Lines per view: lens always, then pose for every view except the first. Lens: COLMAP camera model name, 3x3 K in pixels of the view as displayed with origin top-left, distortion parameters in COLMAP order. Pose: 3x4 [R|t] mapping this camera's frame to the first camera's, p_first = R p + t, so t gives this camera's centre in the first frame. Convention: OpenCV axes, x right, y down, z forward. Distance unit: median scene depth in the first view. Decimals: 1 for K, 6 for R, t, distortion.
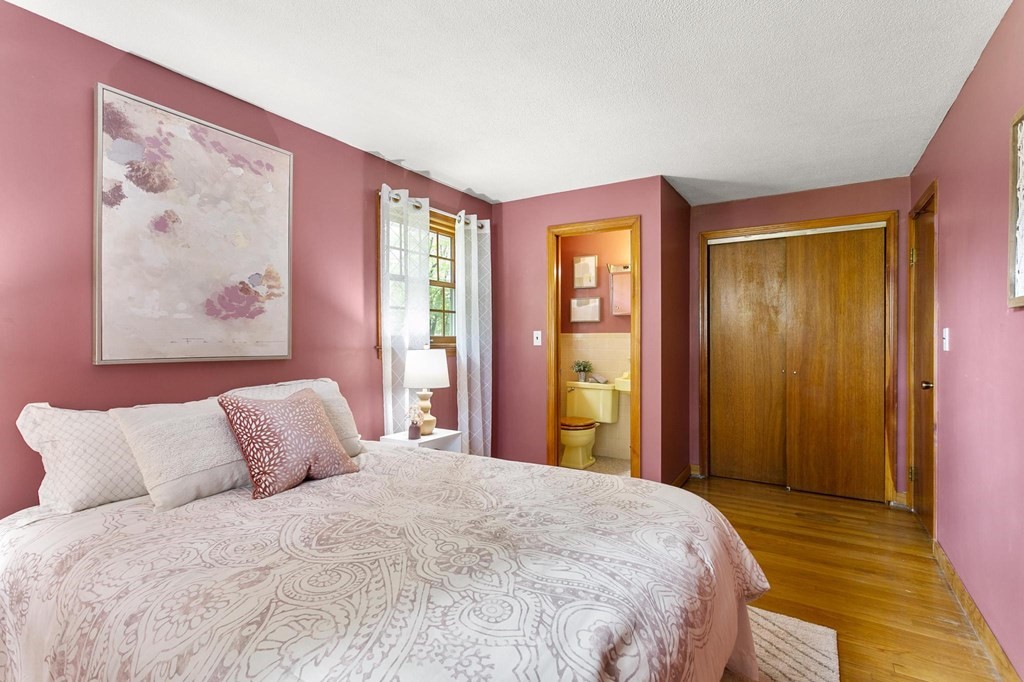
lens RADIAL K [[491.3, 0, 513.2], [0, 491.3, 341.0], [0, 0, 1]] dist [0.010033, -0.001598]
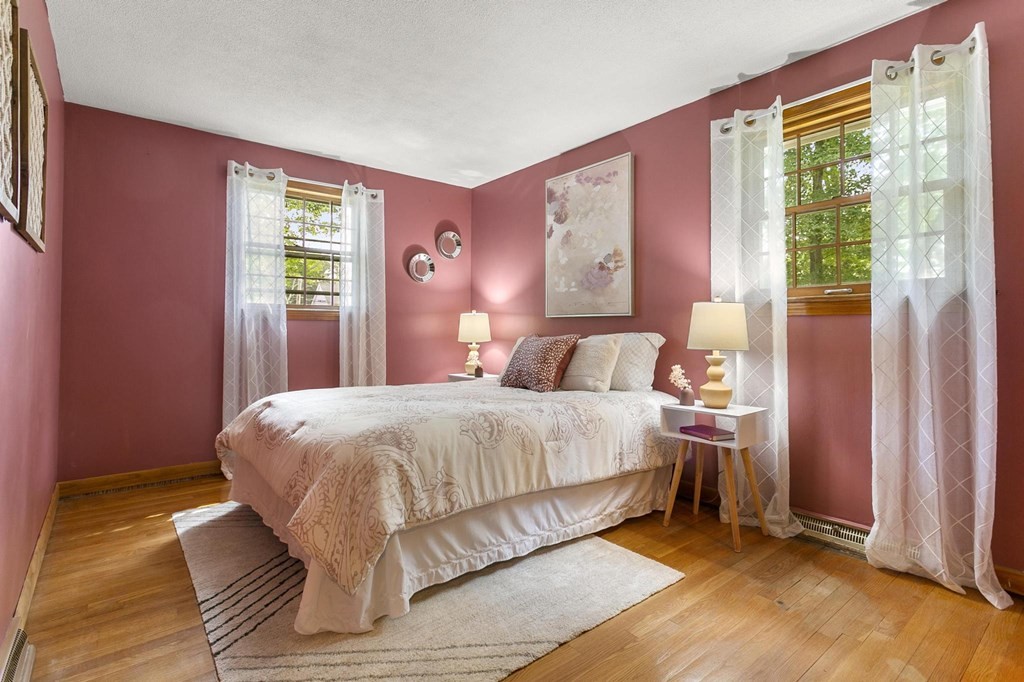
lens RADIAL K [[491.3, 0, 514.1], [0, 491.3, 331.7], [0, 0, 1]] dist [0.010033, -0.001598]
pose [[-0.309075, 0.005117, -0.951024, 1.369681], [0.001077, 0.999987, 0.005030, 0.117336], [0.951037, 0.000531, -0.309077, 1.798313]]
